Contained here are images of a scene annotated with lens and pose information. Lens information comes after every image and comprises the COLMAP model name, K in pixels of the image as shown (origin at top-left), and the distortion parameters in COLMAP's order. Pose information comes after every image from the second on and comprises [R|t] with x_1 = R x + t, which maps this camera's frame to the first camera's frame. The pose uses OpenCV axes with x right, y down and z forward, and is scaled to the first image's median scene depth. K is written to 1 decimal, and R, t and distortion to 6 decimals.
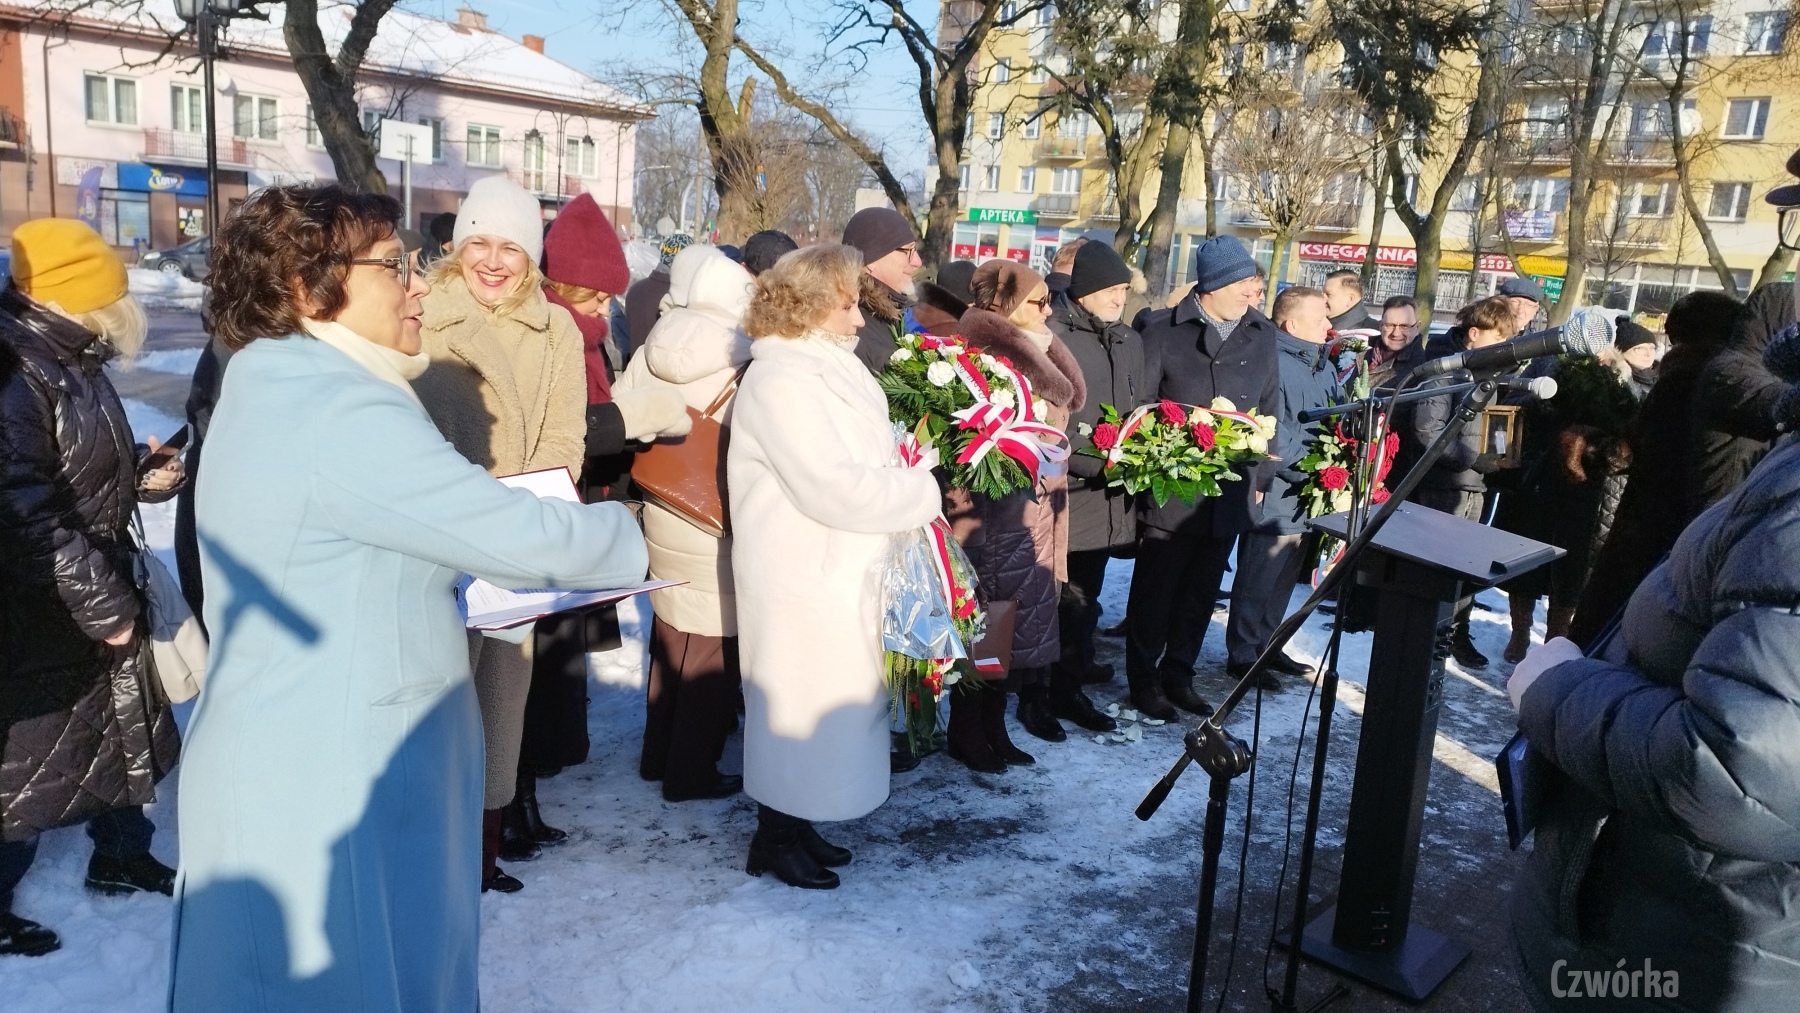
lens RADIAL K [[1289.8, 0, 902.5], [0, 1289.8, 502.5], [0, 0, 1]] dist [0.020469, -0.021137]
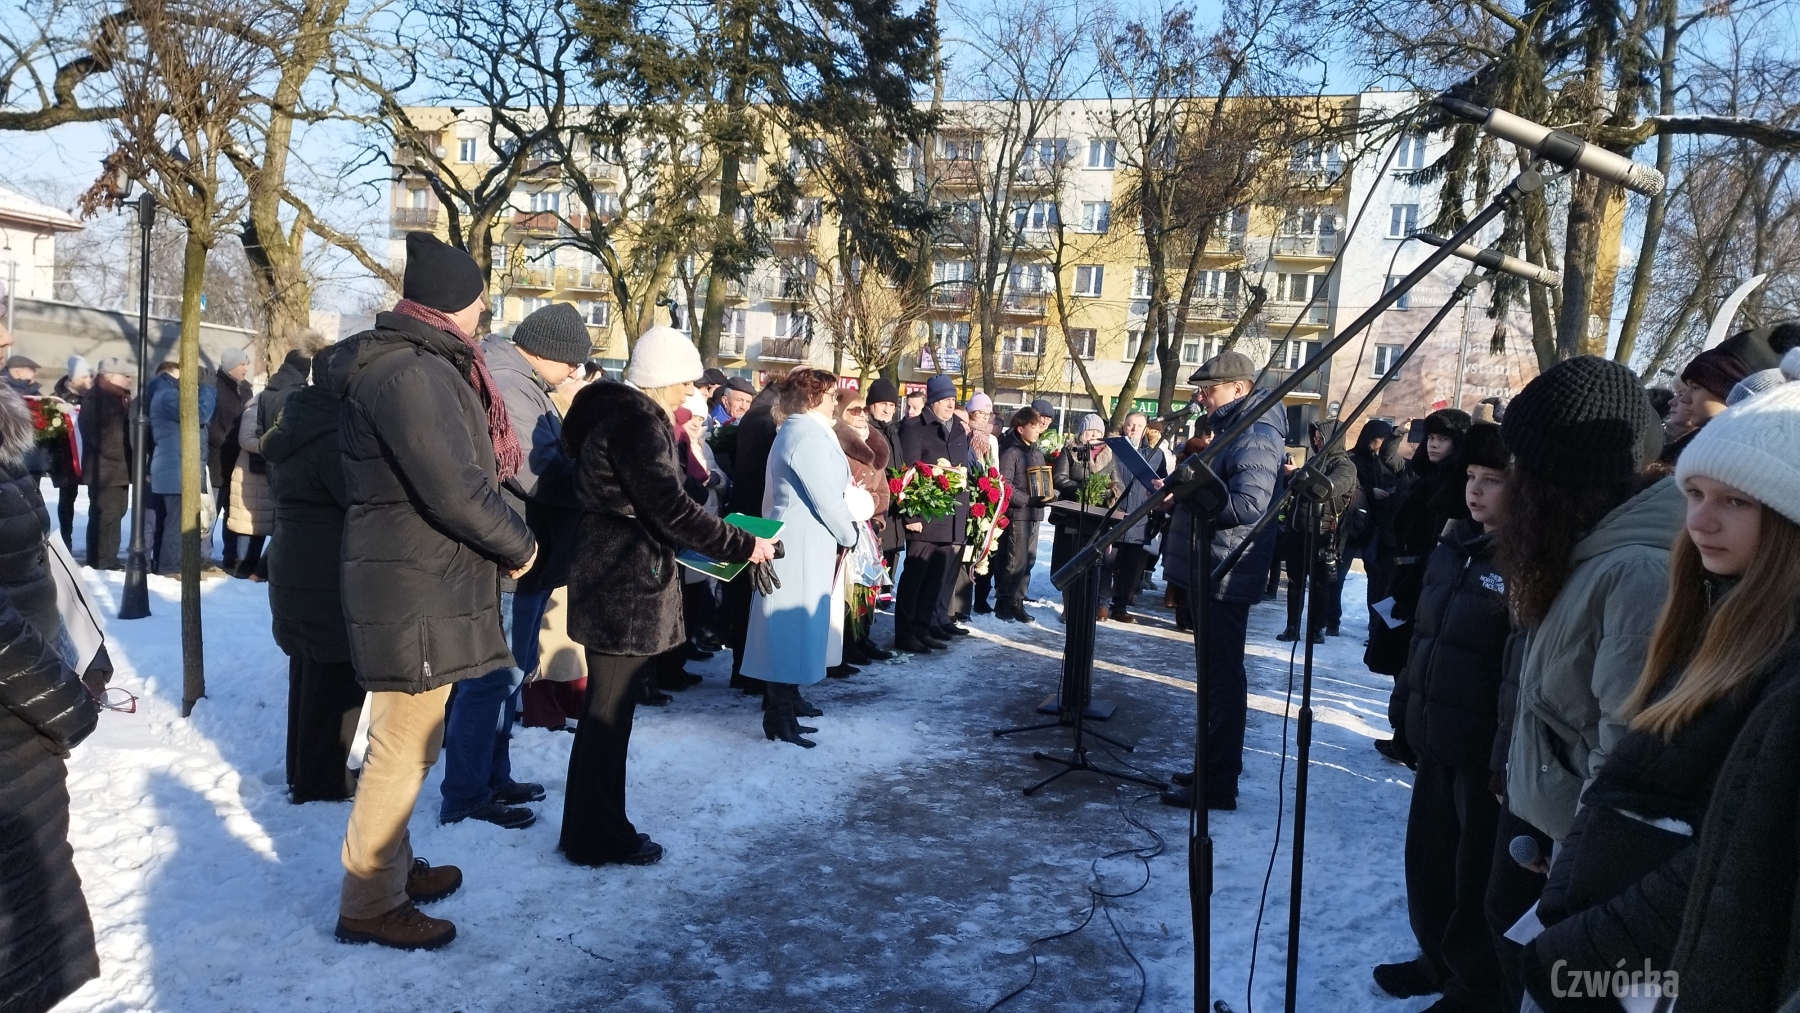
lens RADIAL K [[1289.8, 0, 898.8], [0, 1289.8, 507.3], [0, 0, 1]] dist [0.020469, -0.021137]
pose [[0.909577, -0.033869, 0.414152, -0.091332], [0.071698, 0.994516, -0.076137, 0.018441], [-0.409302, 0.098946, 0.907018, -0.098790]]
